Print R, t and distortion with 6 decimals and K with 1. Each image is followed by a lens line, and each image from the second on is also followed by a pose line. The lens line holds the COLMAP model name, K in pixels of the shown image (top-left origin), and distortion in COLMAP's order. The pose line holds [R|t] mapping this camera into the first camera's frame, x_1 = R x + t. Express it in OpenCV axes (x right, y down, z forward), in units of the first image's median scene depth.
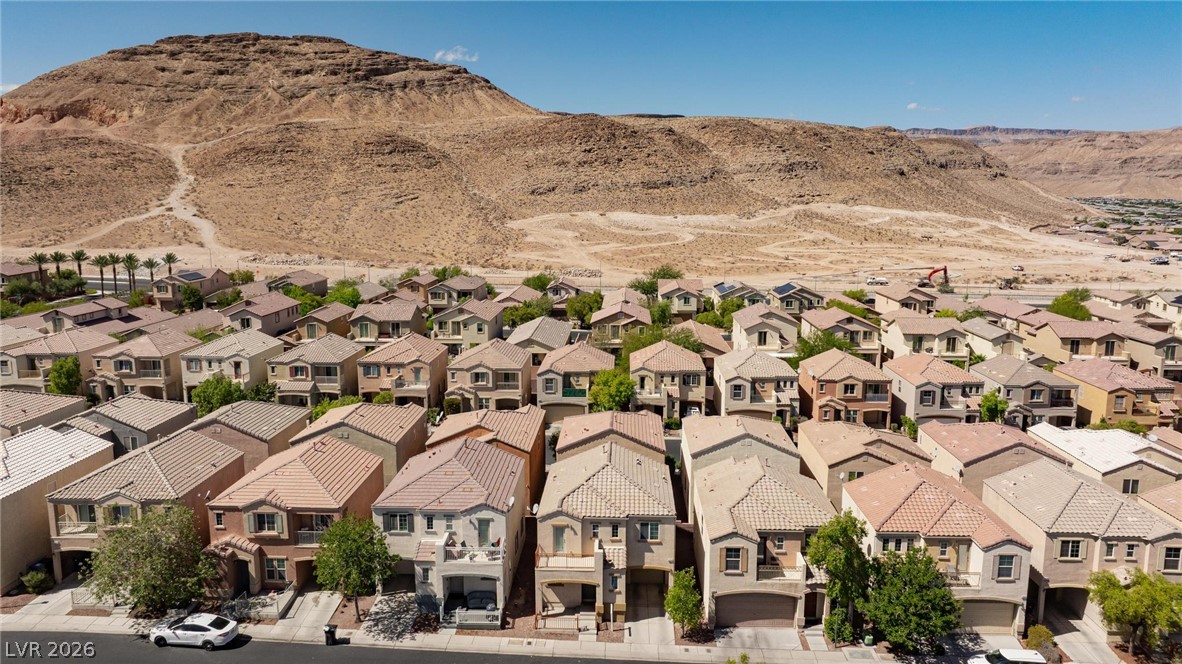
lens RADIAL K [[831.3, 0, 596.3], [0, 831.3, 328.3], [0, 0, 1]] dist [-0.026792, 0.041675]
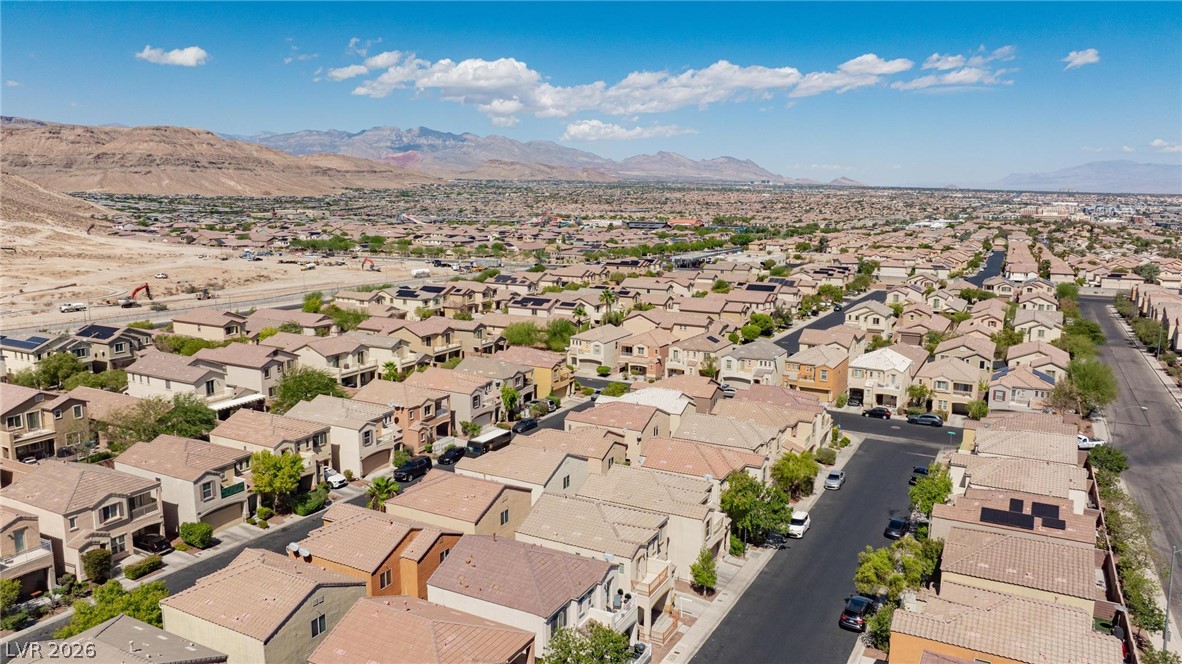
lens RADIAL K [[831.3, 0, 596.3], [0, 831.3, 328.3], [0, 0, 1]] dist [-0.026792, 0.041675]
pose [[0.438512, -0.147332, 0.886567, -0.848419], [0.138818, 0.985736, 0.095150, -0.164545], [-0.887939, 0.081347, 0.452710, 0.387903]]
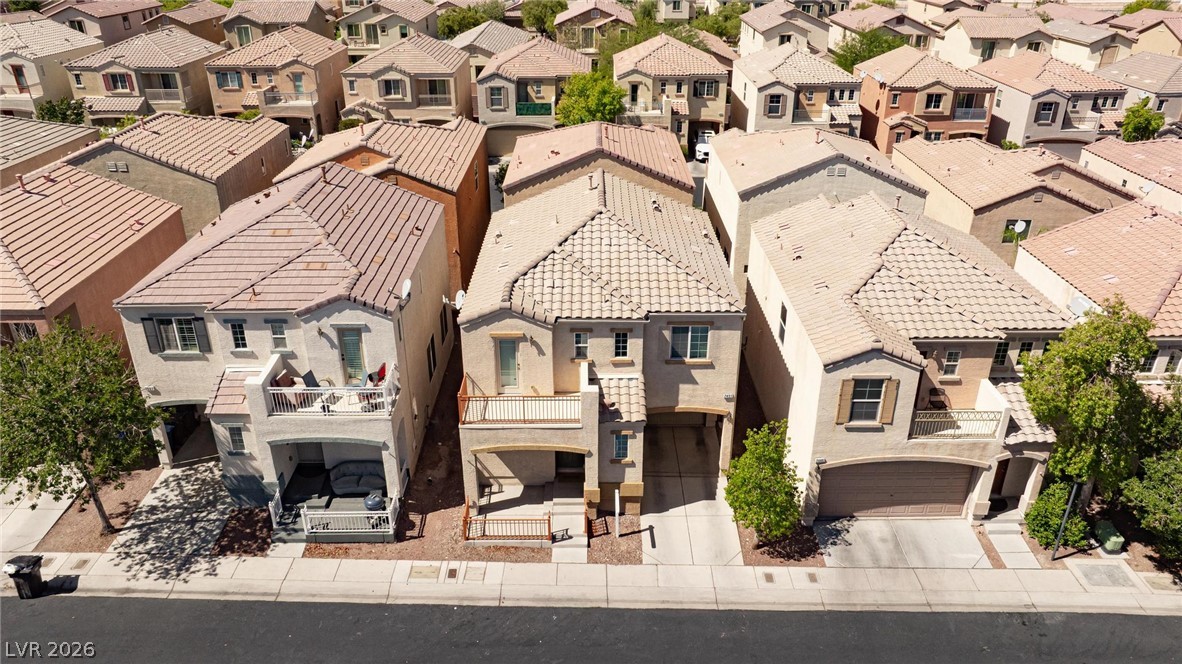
lens RADIAL K [[831.3, 0, 596.3], [0, 831.3, 328.3], [0, 0, 1]] dist [-0.026792, 0.041675]
pose [[0.998983, -0.018571, 0.041086, -0.009801], [0.005786, 0.956502, 0.291669, 0.074198], [-0.044715, -0.291134, 0.955637, 0.433325]]
